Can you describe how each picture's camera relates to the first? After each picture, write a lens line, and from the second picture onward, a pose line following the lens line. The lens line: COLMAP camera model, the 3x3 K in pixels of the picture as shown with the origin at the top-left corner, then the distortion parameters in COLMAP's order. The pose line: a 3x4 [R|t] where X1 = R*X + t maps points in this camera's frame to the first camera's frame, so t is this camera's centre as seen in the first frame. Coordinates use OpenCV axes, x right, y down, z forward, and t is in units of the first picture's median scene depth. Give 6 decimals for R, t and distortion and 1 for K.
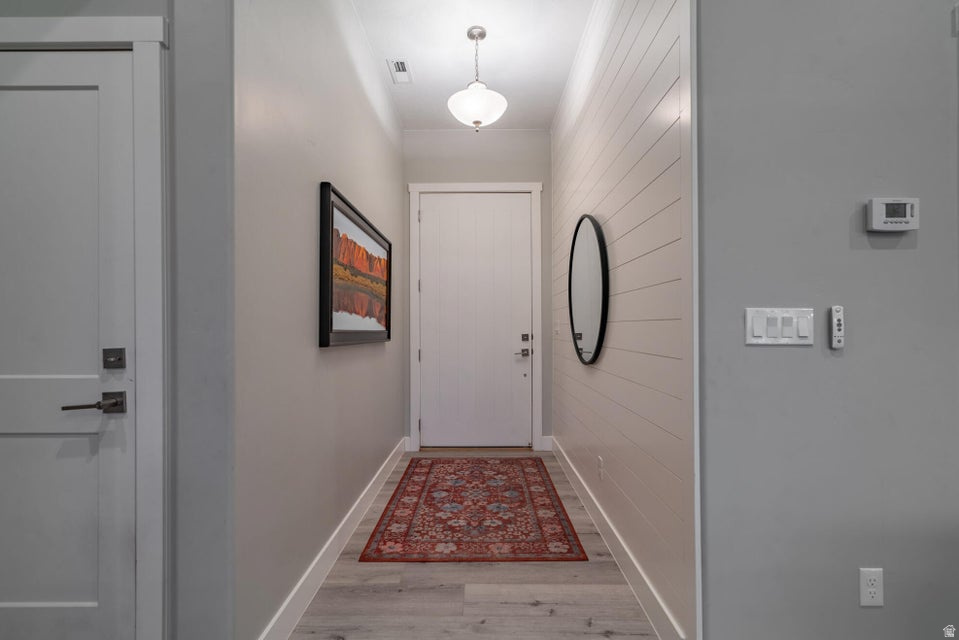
lens RADIAL K [[433.7, 0, 480.4], [0, 433.7, 324.0], [0, 0, 1]] dist [0.005059, -0.000177]
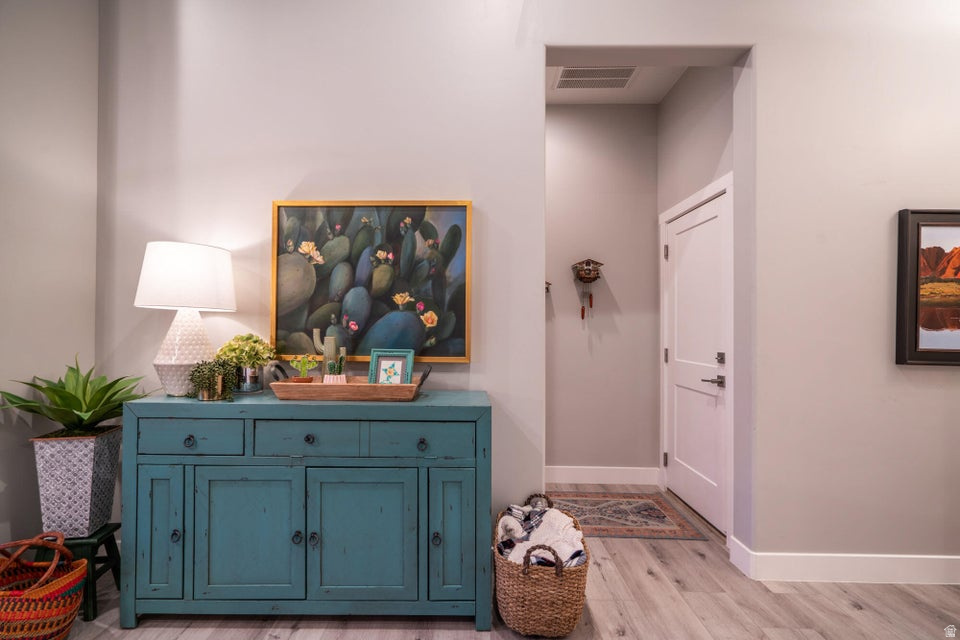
lens RADIAL K [[434.2, 0, 473.5], [0, 434.2, 324.9], [0, 0, 1]] dist [0.005059, -0.000177]
pose [[-0.012997, -0.010820, -0.999857, 1.060684], [-0.002735, 0.999938, -0.010786, -0.040309], [0.999912, 0.002594, -0.013026, -0.049533]]
